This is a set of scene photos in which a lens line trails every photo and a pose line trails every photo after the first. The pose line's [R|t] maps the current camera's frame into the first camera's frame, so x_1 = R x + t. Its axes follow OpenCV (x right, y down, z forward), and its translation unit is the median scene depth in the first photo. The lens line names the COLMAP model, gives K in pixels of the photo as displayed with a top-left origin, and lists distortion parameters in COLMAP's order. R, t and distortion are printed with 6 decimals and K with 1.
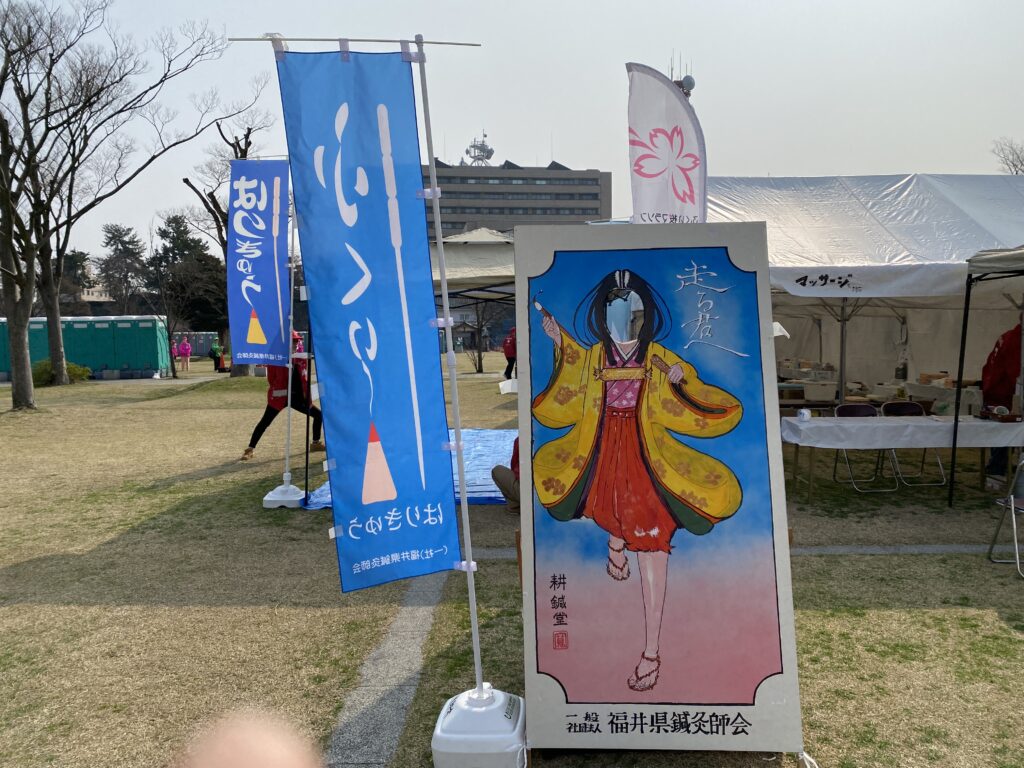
lens RADIAL K [[783.4, 0, 522.7], [0, 783.4, 383.4], [0, 0, 1]] dist [0.030755, -0.052371]
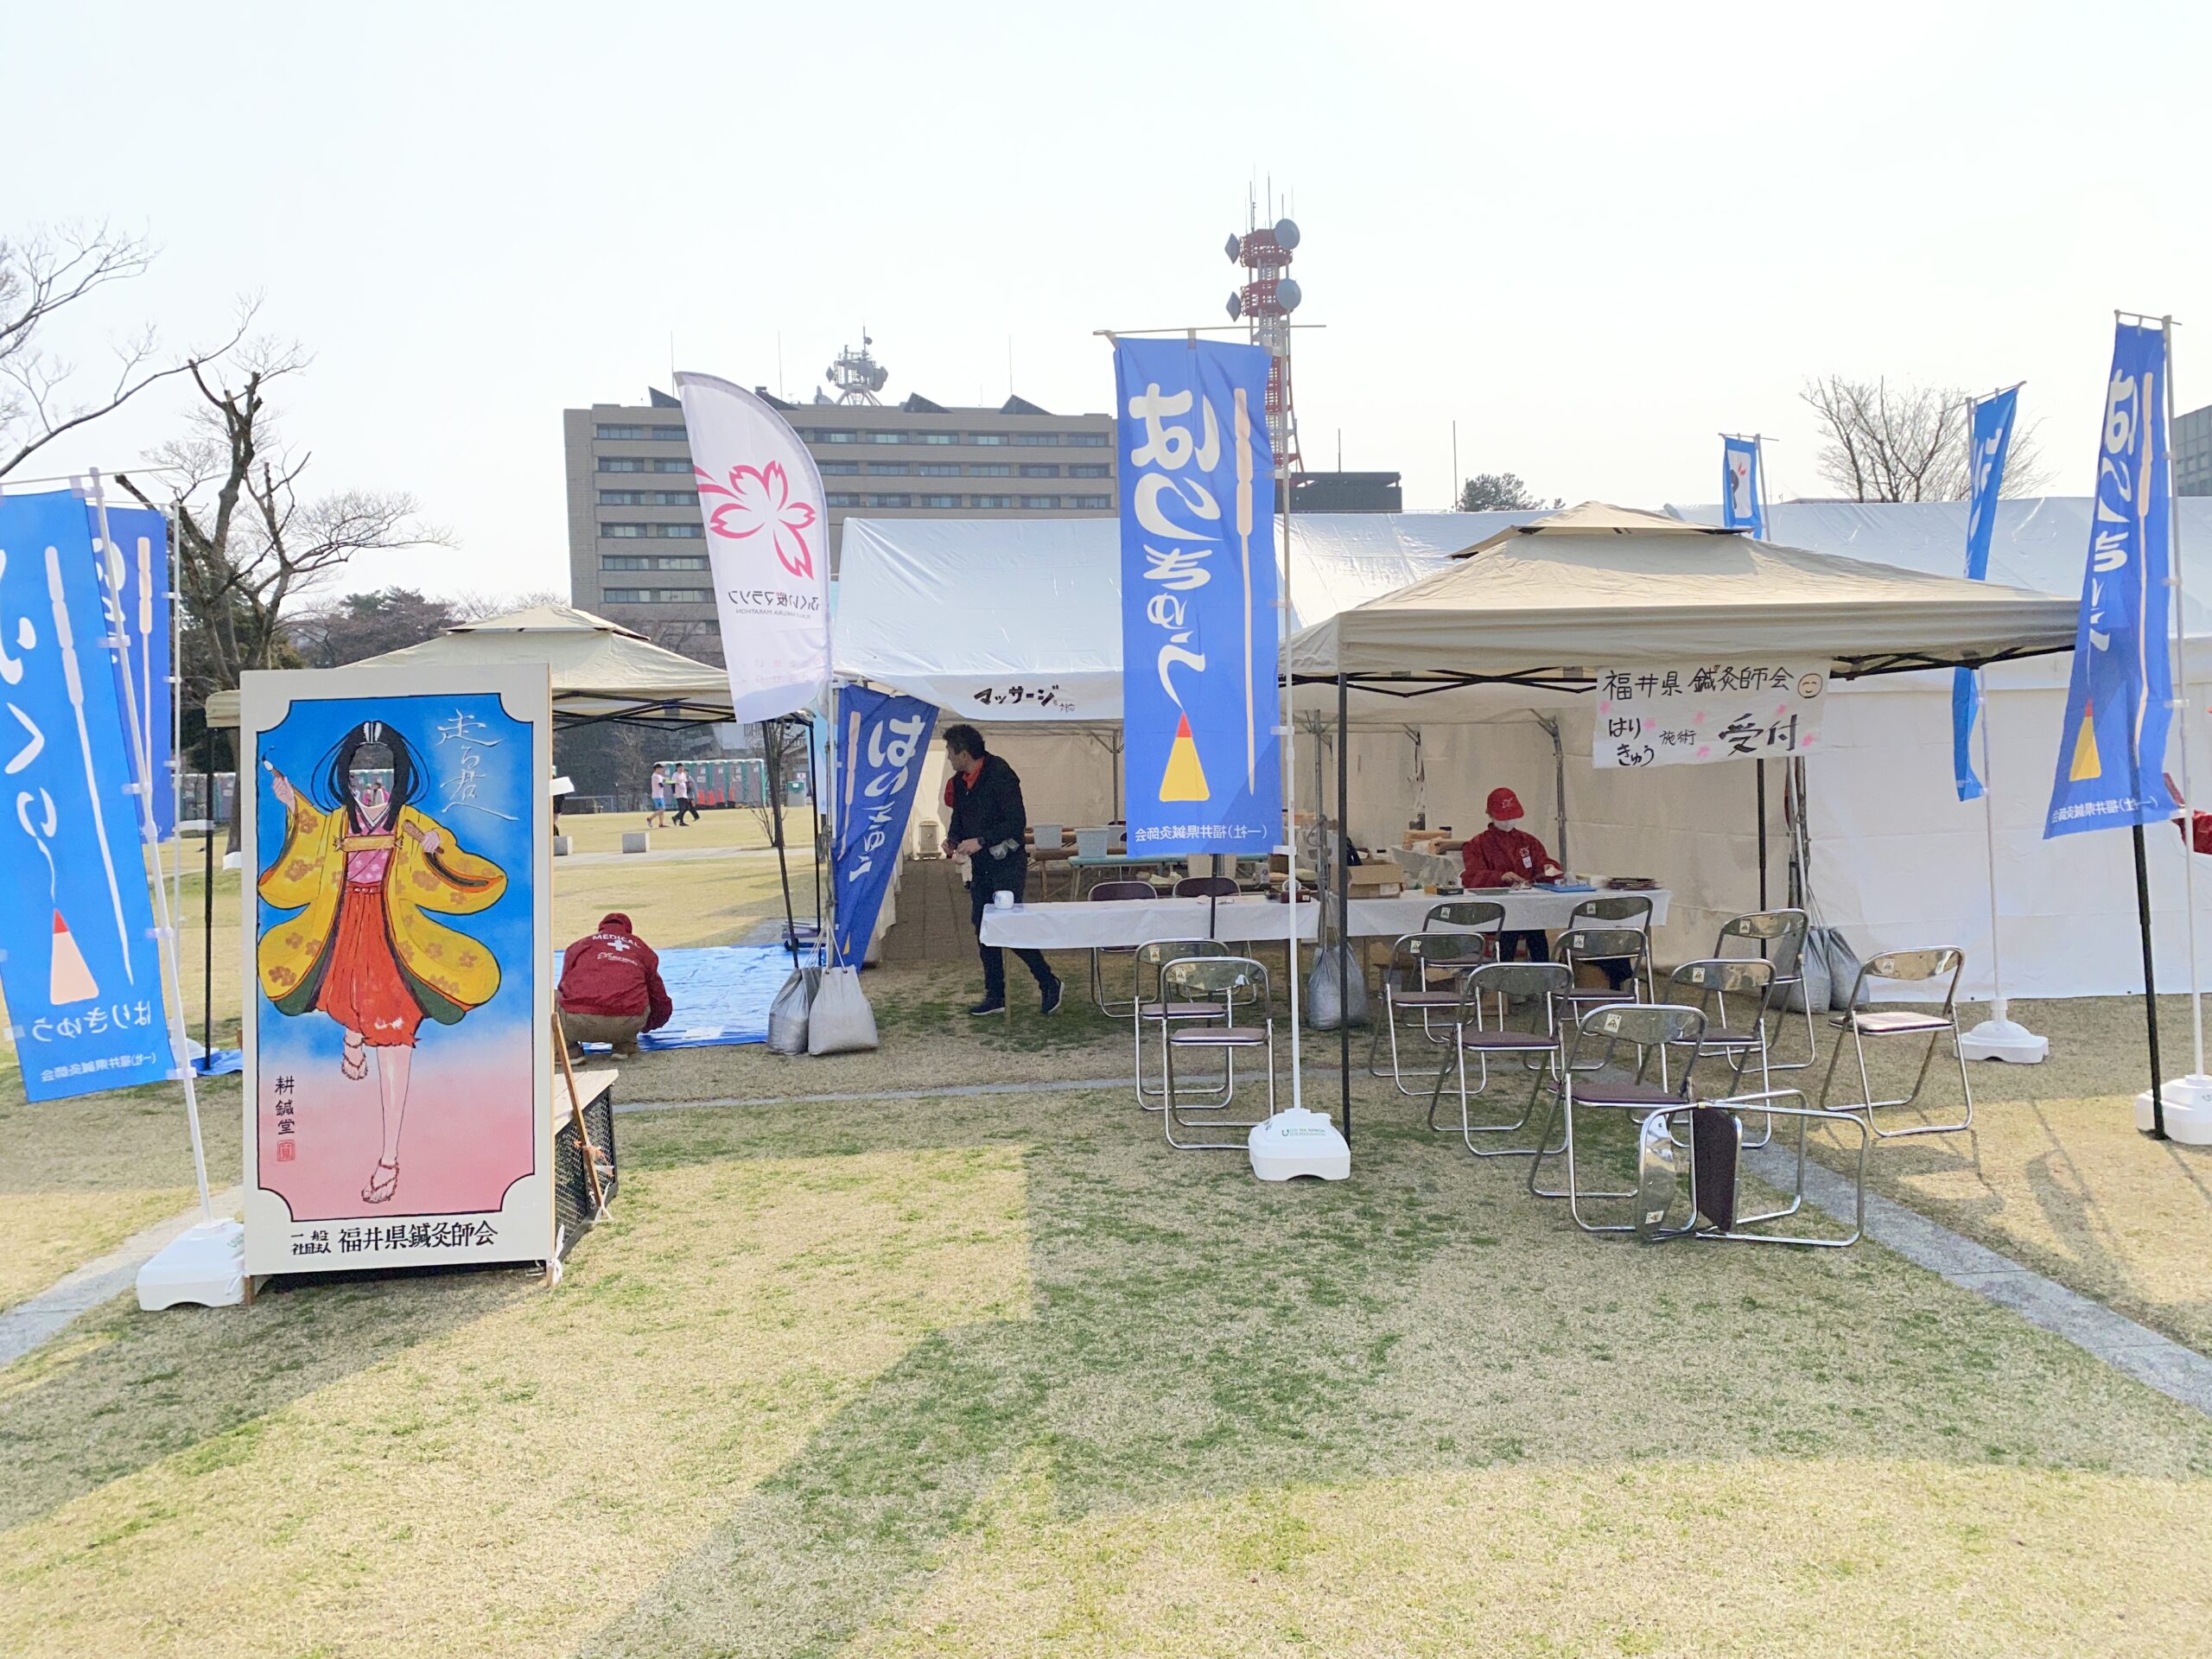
lens RADIAL K [[1692.2, 0, 1107.2], [0, 1692.2, 837.7], [0, 0, 1]] dist [0.030755, -0.052371]
pose [[0.996650, -0.021635, 0.078877, 0.787174], [0.023066, 0.999585, -0.017272, 0.032648], [-0.078471, 0.019033, 0.996735, -0.923857]]
